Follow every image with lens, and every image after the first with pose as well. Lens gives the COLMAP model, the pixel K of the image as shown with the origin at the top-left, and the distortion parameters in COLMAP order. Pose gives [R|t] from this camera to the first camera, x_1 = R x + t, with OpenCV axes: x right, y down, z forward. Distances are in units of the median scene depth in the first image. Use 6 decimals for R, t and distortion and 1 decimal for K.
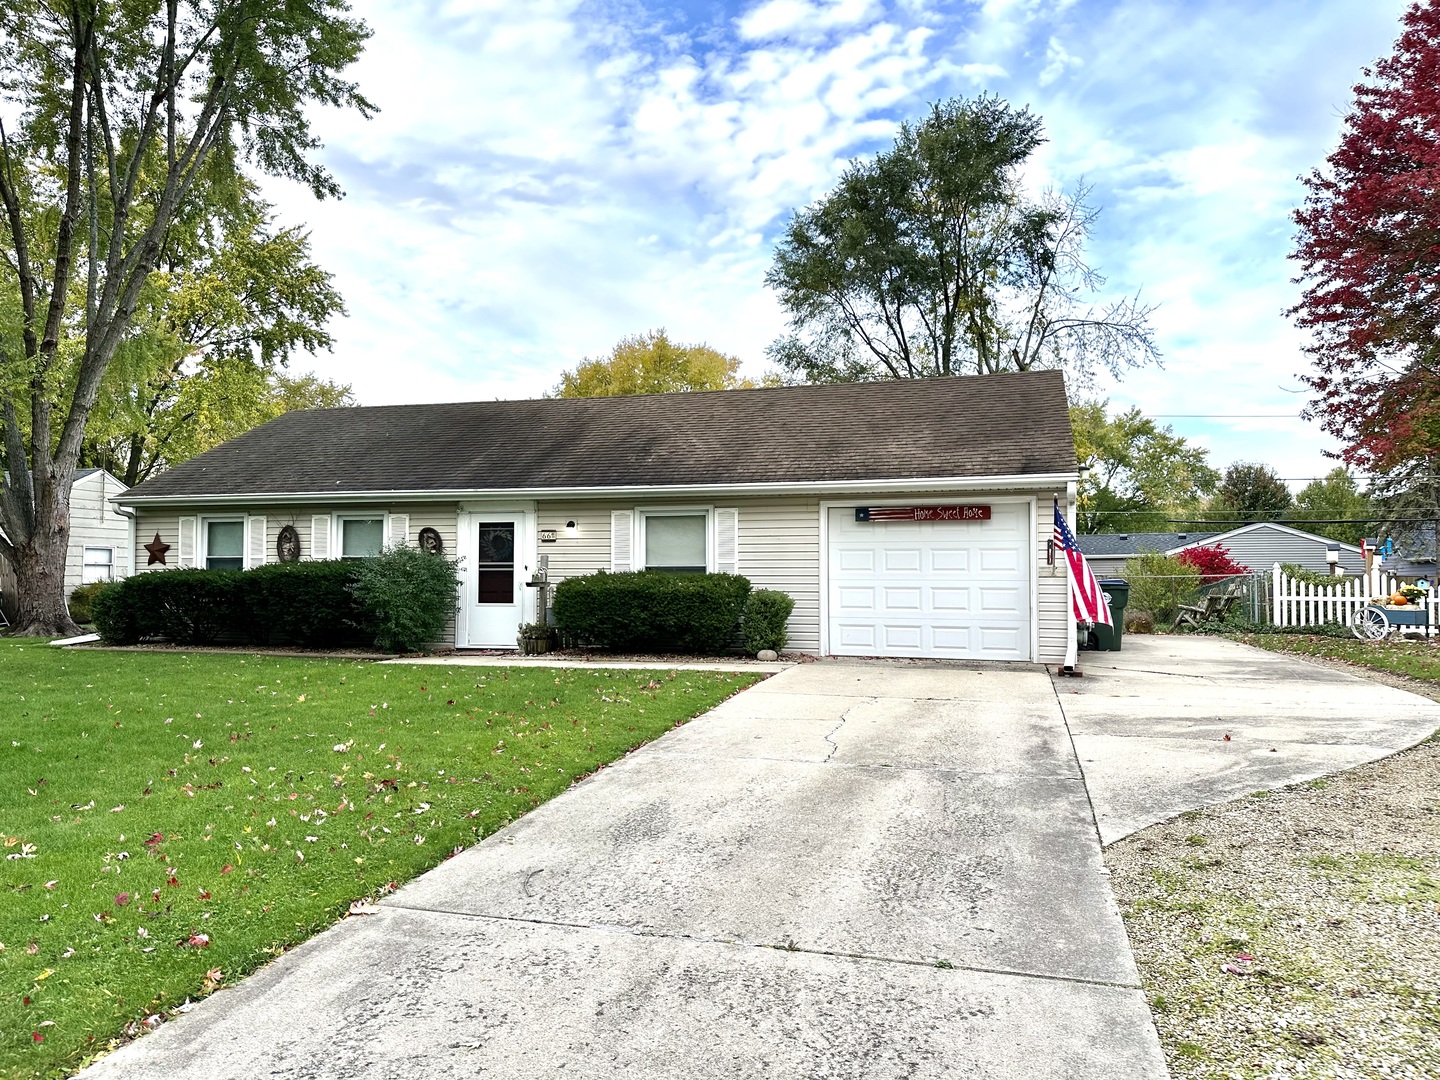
lens RADIAL K [[969.0, 0, 683.1], [0, 969.0, 542.4], [0, 0, 1]] dist [0.103615, -0.130234]
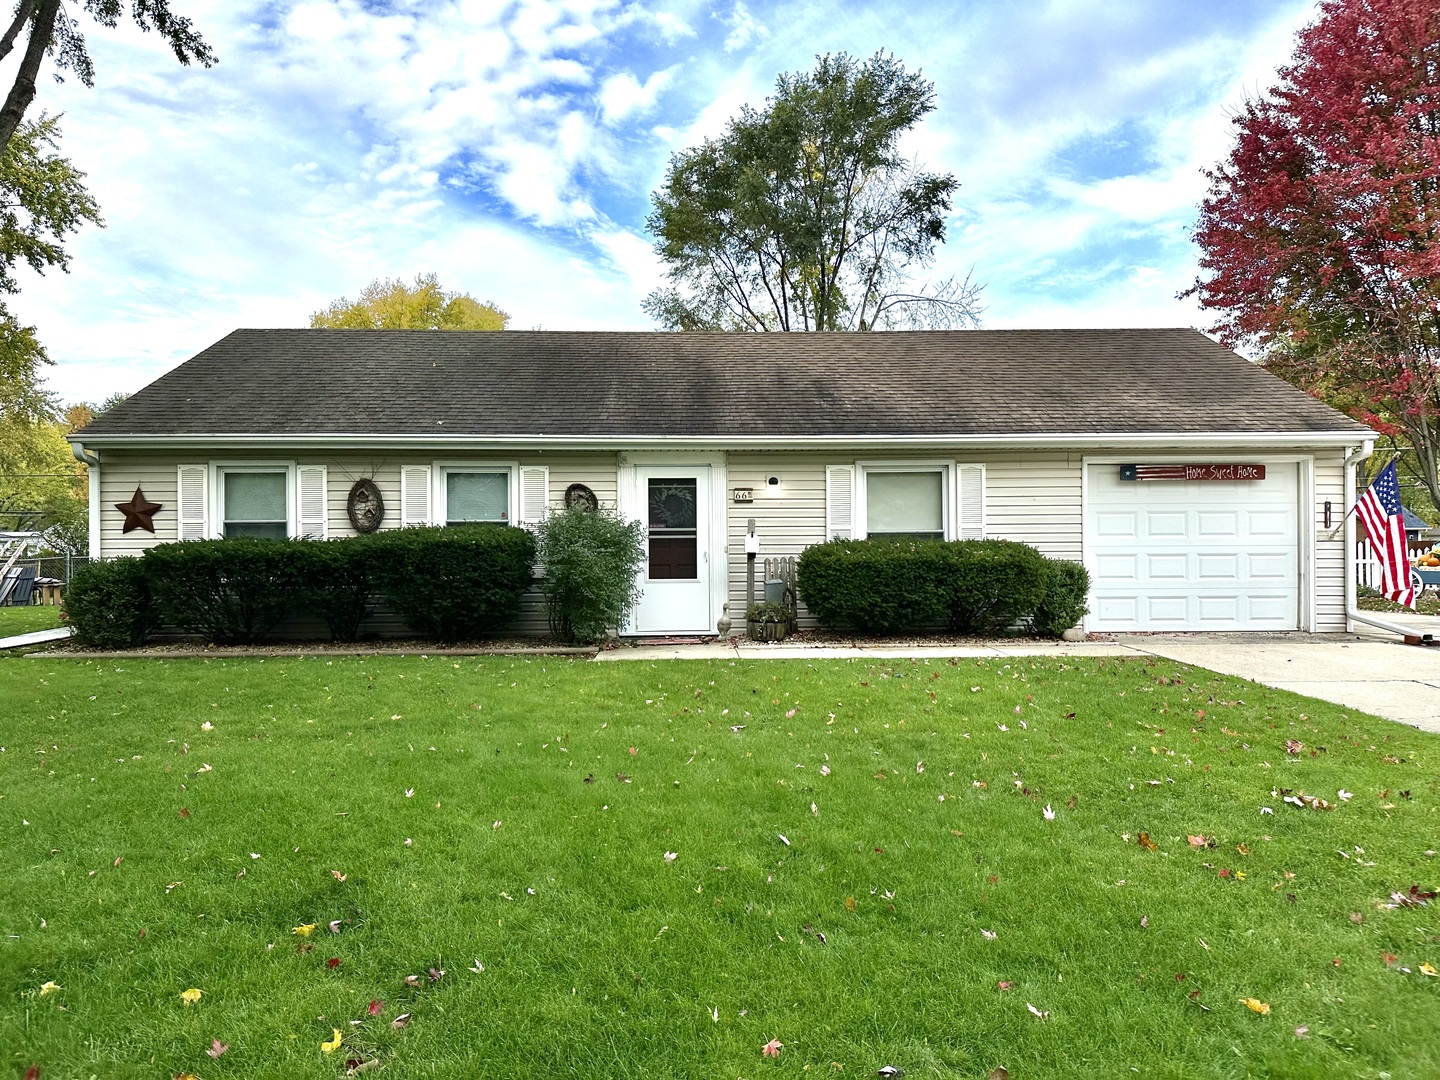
lens RADIAL K [[992.4, 0, 682.5], [0, 992.4, 541.6], [0, 0, 1]] dist [0.142016, -0.247458]
pose [[0.951698, -0.005012, 0.306995, -0.424793], [-0.002845, 0.999680, 0.025140, 0.010878], [-0.307023, -0.024799, 0.951379, 0.216107]]
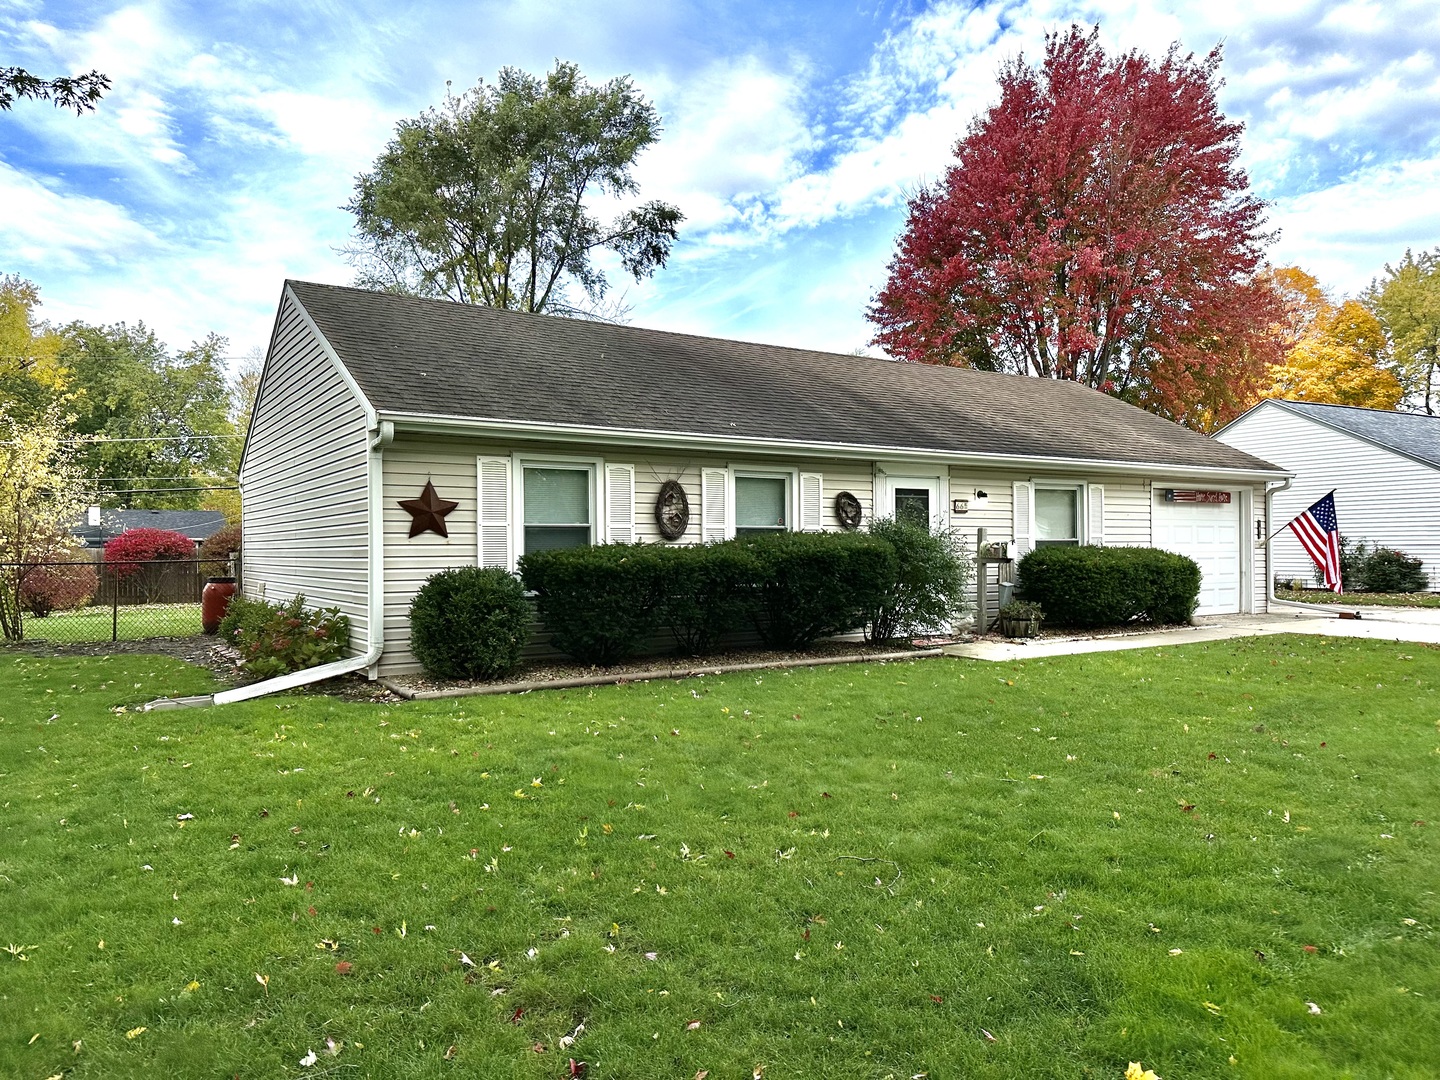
lens RADIAL K [[969.0, 0, 683.1], [0, 969.0, 542.4], [0, 0, 1]] dist [0.103615, -0.130234]
pose [[0.667002, -0.004086, 0.745045, -0.939958], [-0.022456, 0.999420, 0.025585, 0.008968], [-0.744717, -0.033796, 0.666524, 0.566636]]
